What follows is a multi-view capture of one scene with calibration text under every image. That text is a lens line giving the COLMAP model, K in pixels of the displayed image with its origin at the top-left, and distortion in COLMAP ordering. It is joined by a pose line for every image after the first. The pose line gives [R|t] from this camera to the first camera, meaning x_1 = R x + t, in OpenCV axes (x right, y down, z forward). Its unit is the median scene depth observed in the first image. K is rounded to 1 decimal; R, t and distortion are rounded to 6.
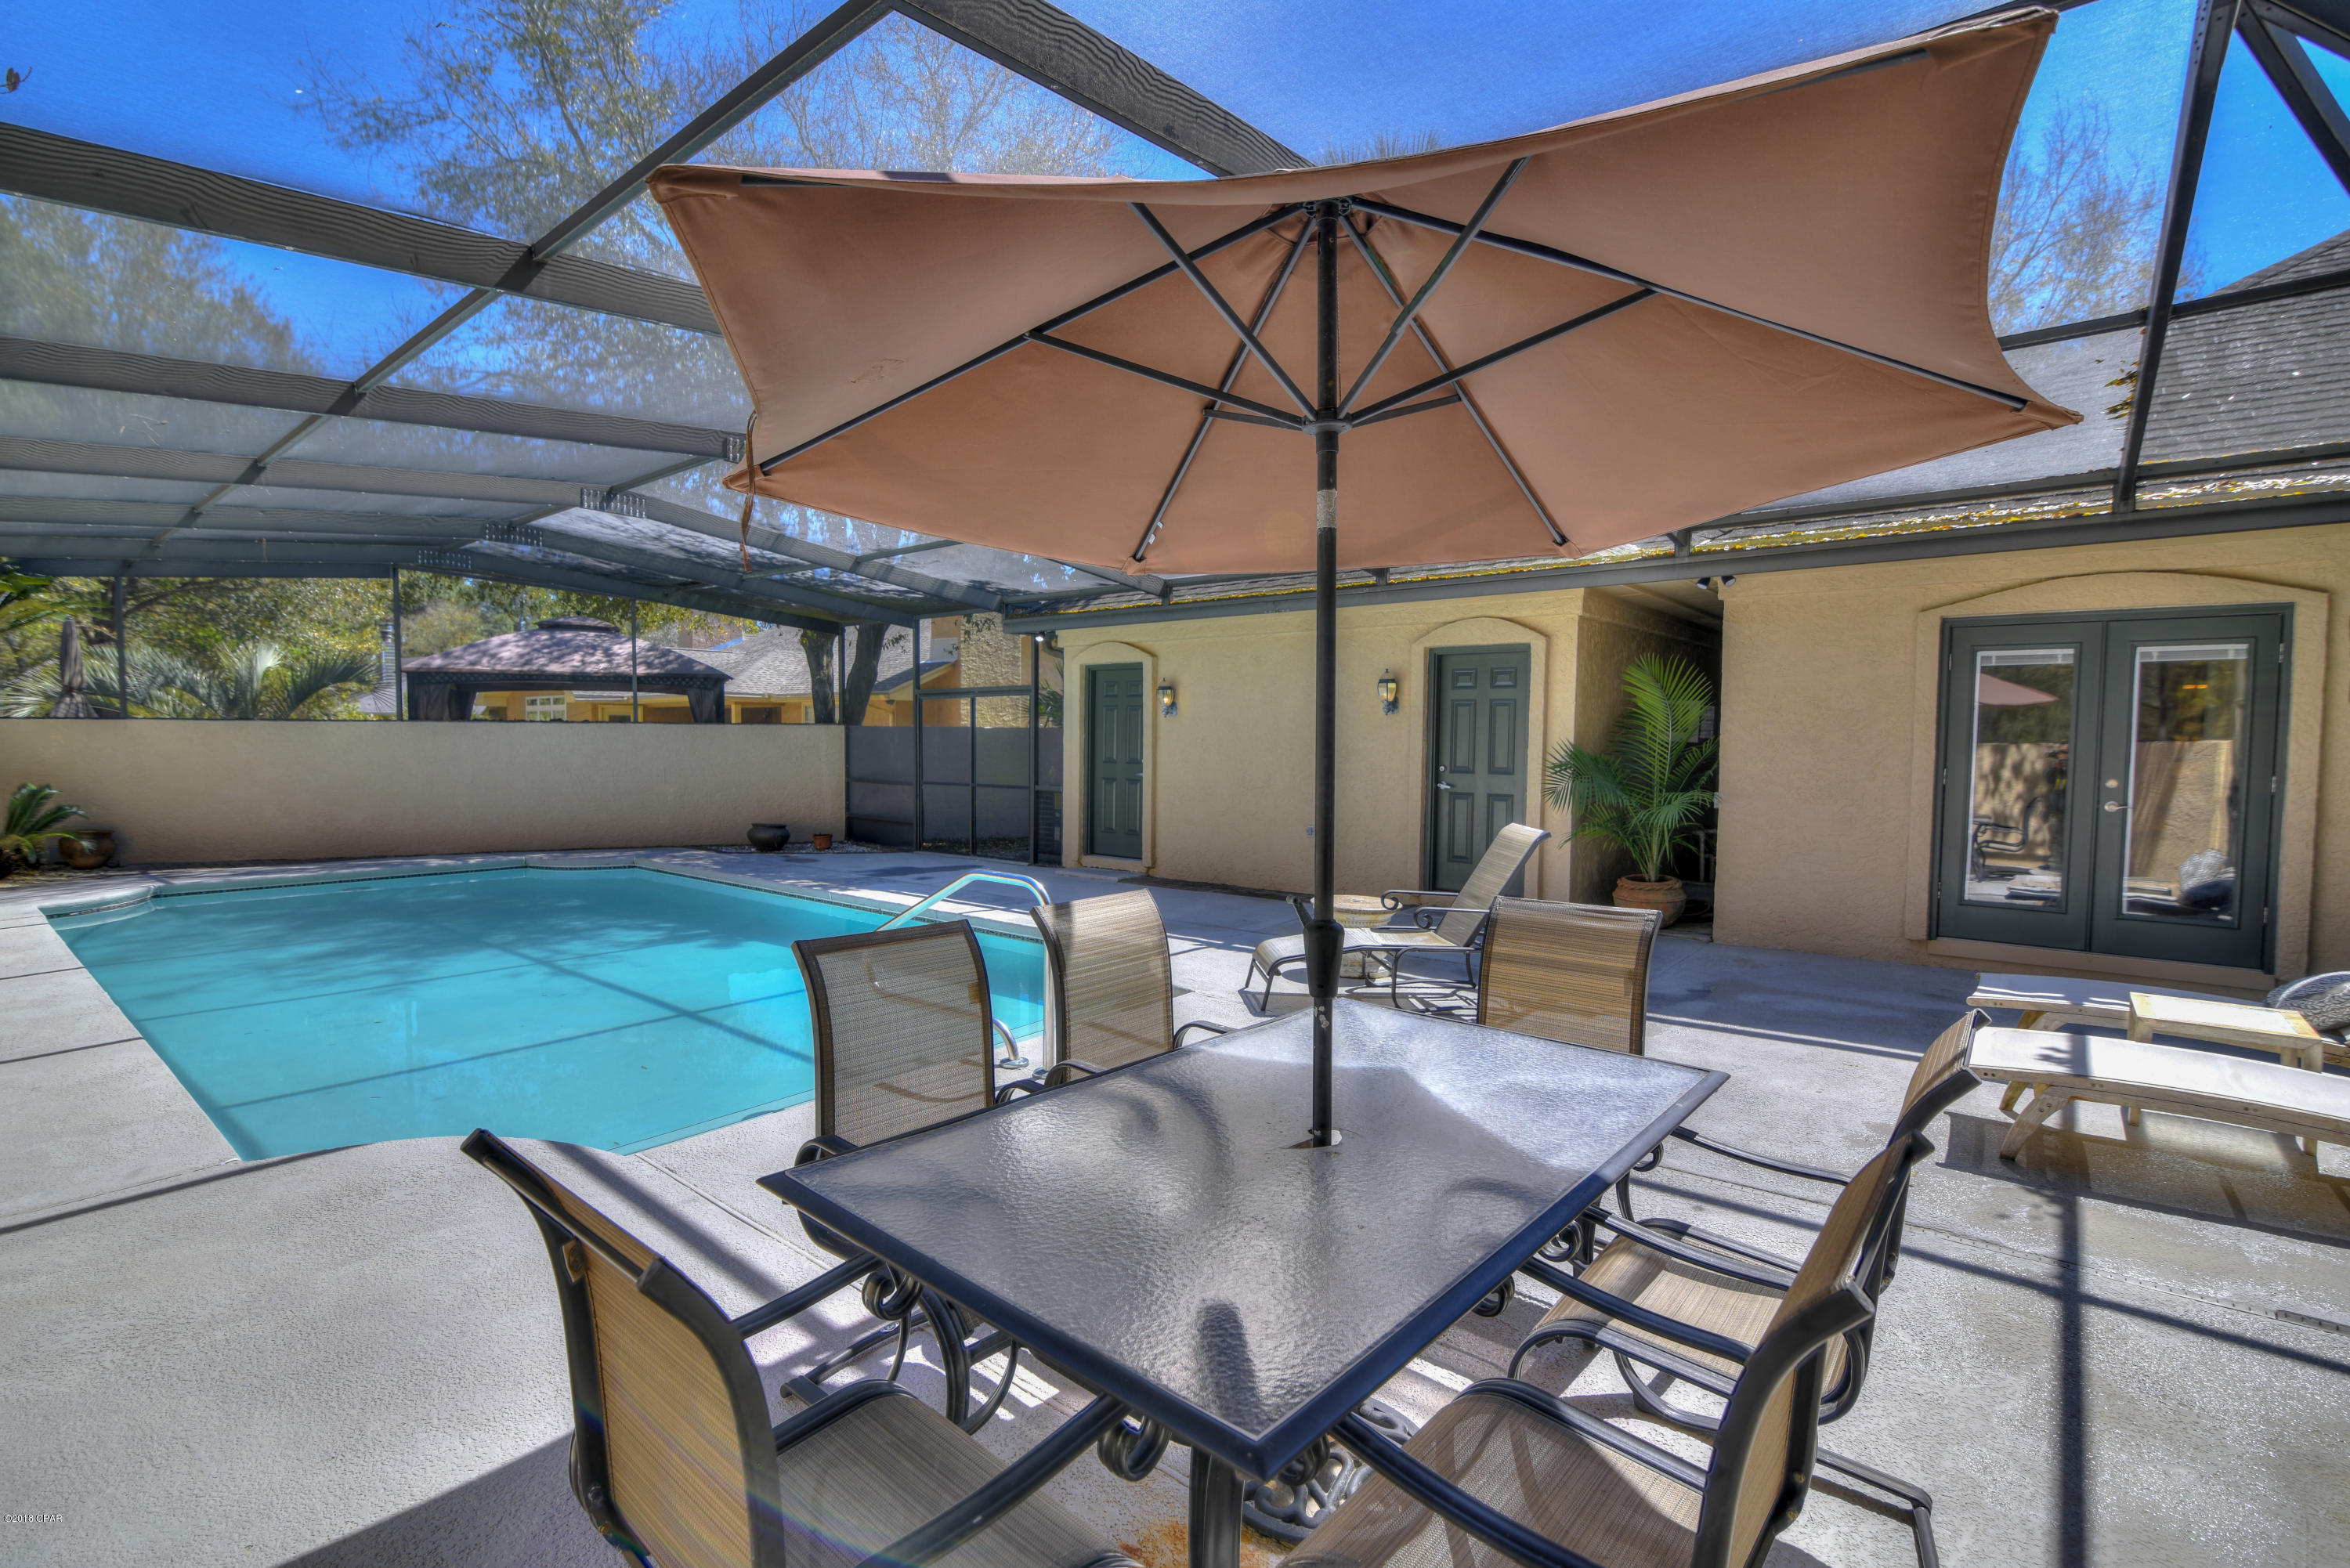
lens RADIAL K [[1084.8, 0, 1161.3], [0, 1084.8, 791.5], [0, 0, 1]] dist [-0.020128, -0.000124]
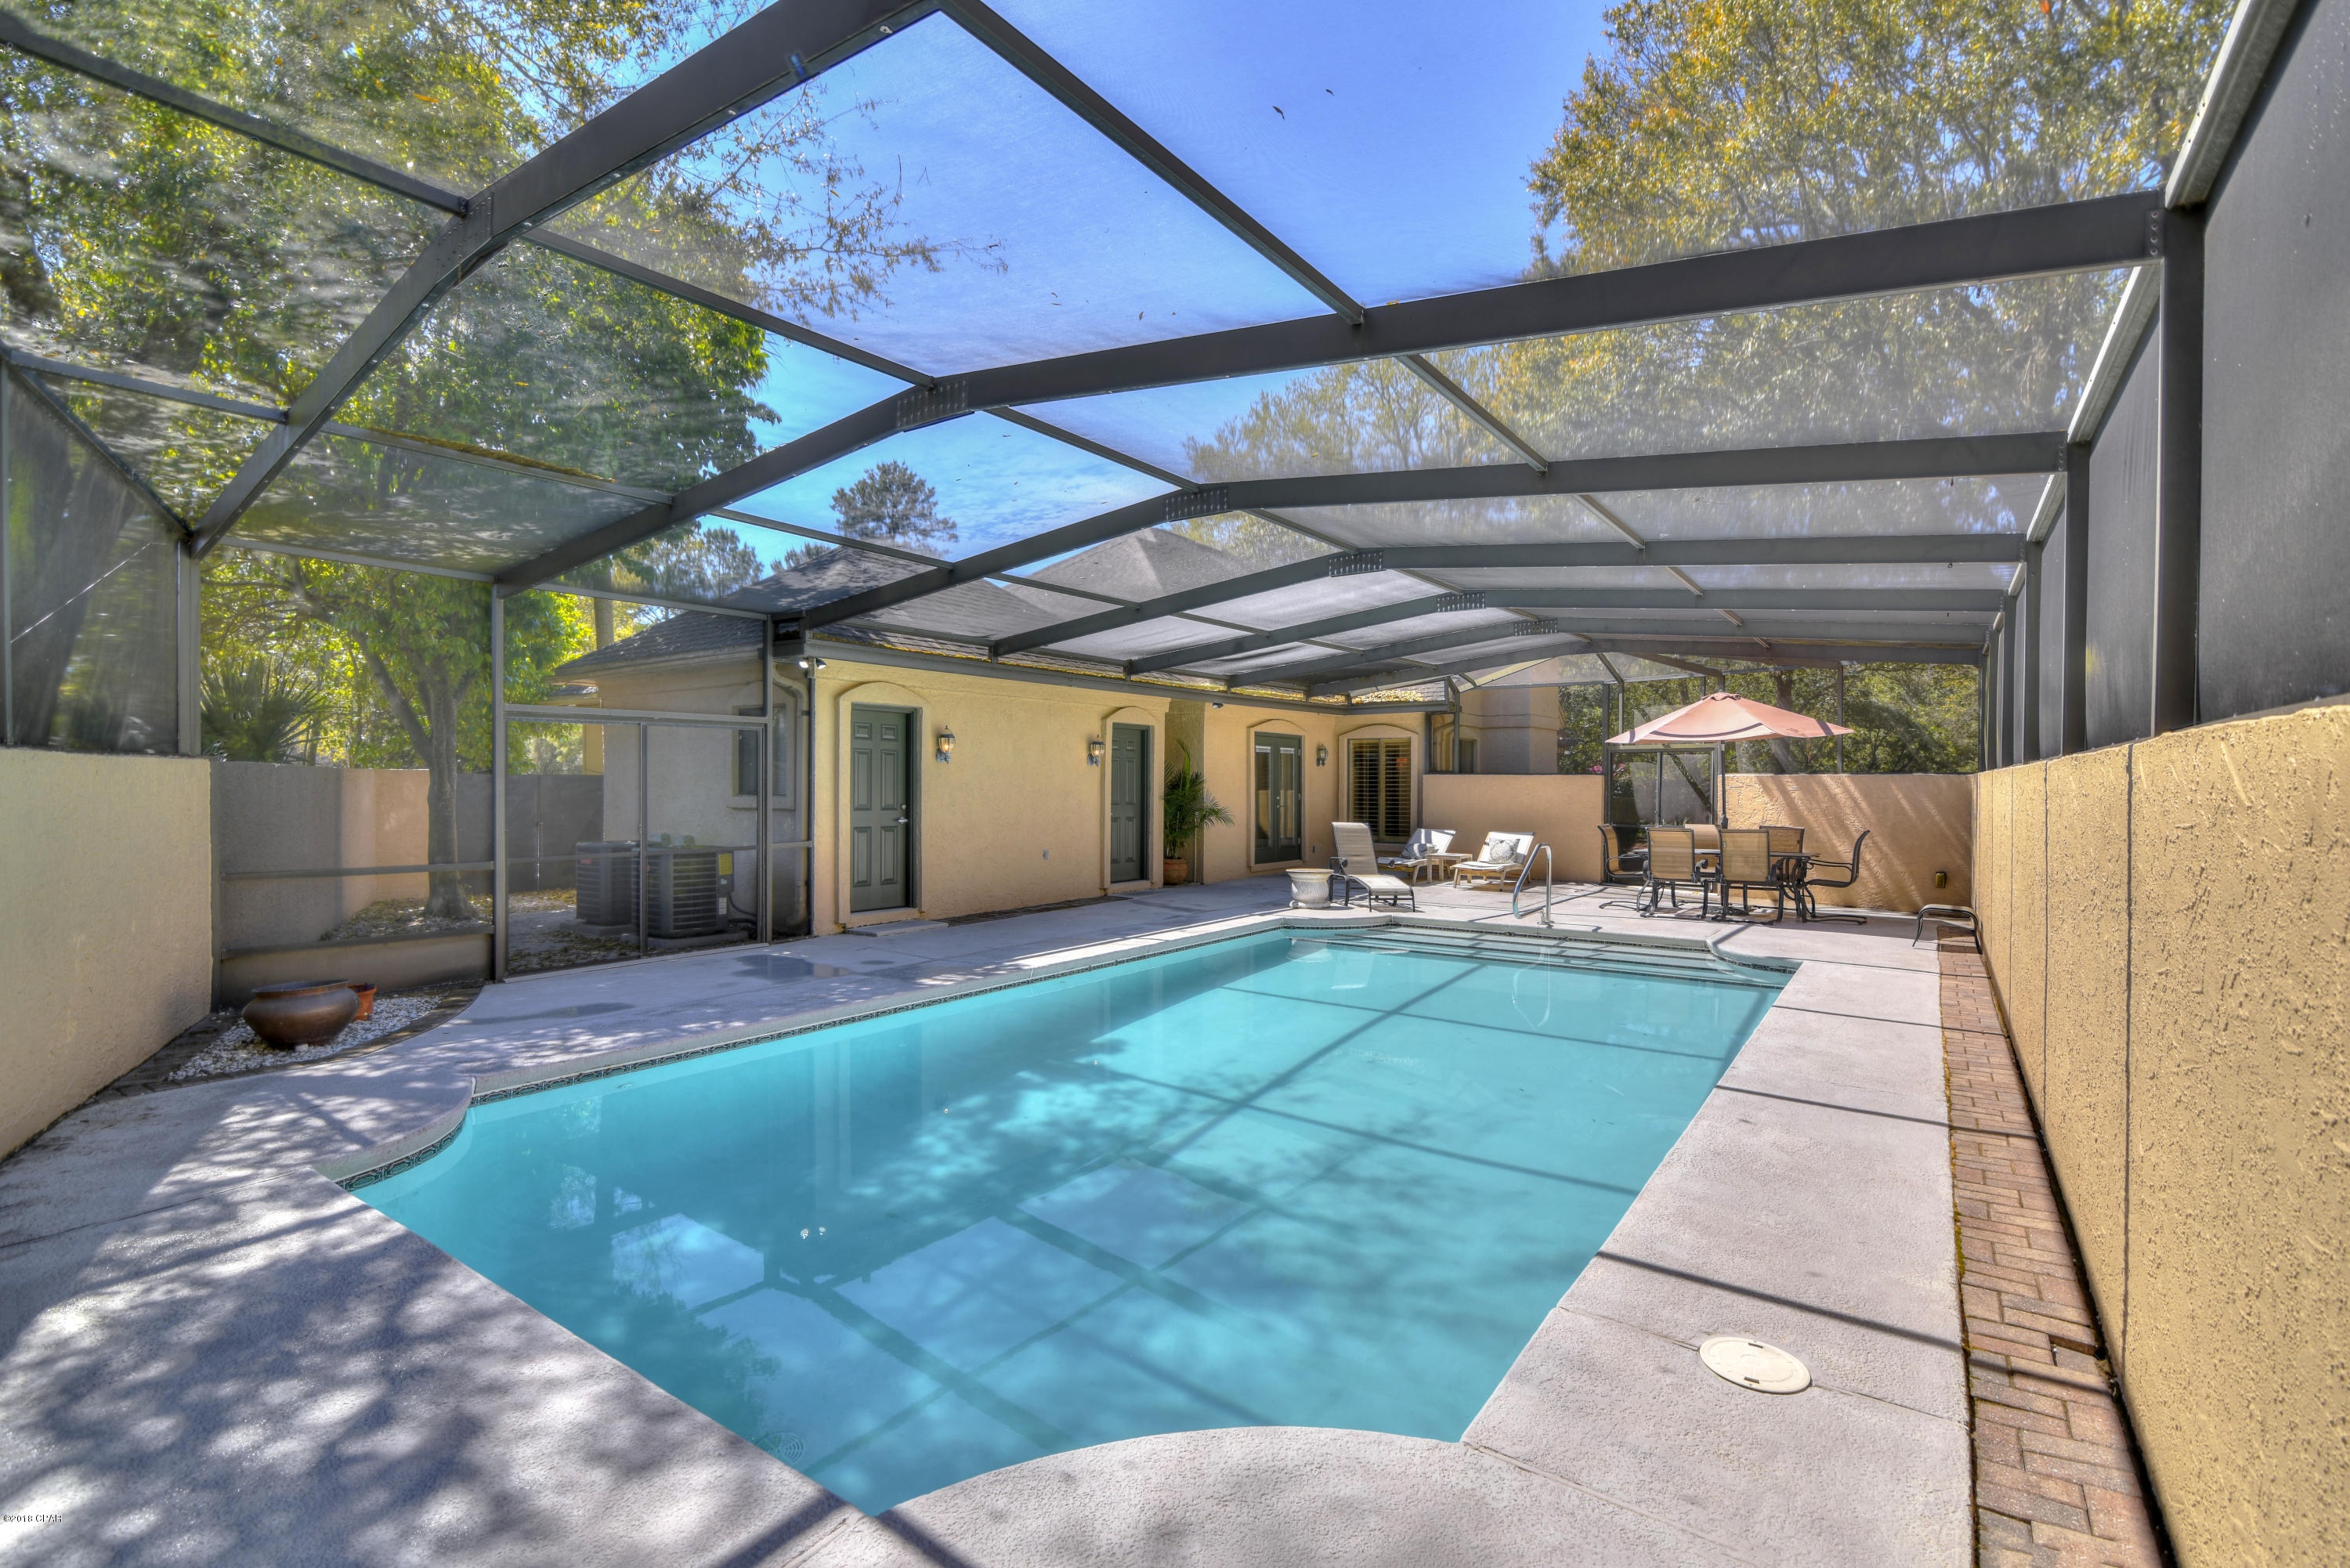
lens RADIAL K [[1084.8, 0, 1161.3], [0, 1084.8, 791.5], [0, 0, 1]] dist [-0.020128, -0.000124]
pose [[-0.092009, -0.012899, 0.995675, -1.041361], [0.051931, 0.998493, 0.017735, -0.048392], [-0.994403, 0.053338, -0.091201, 0.874477]]
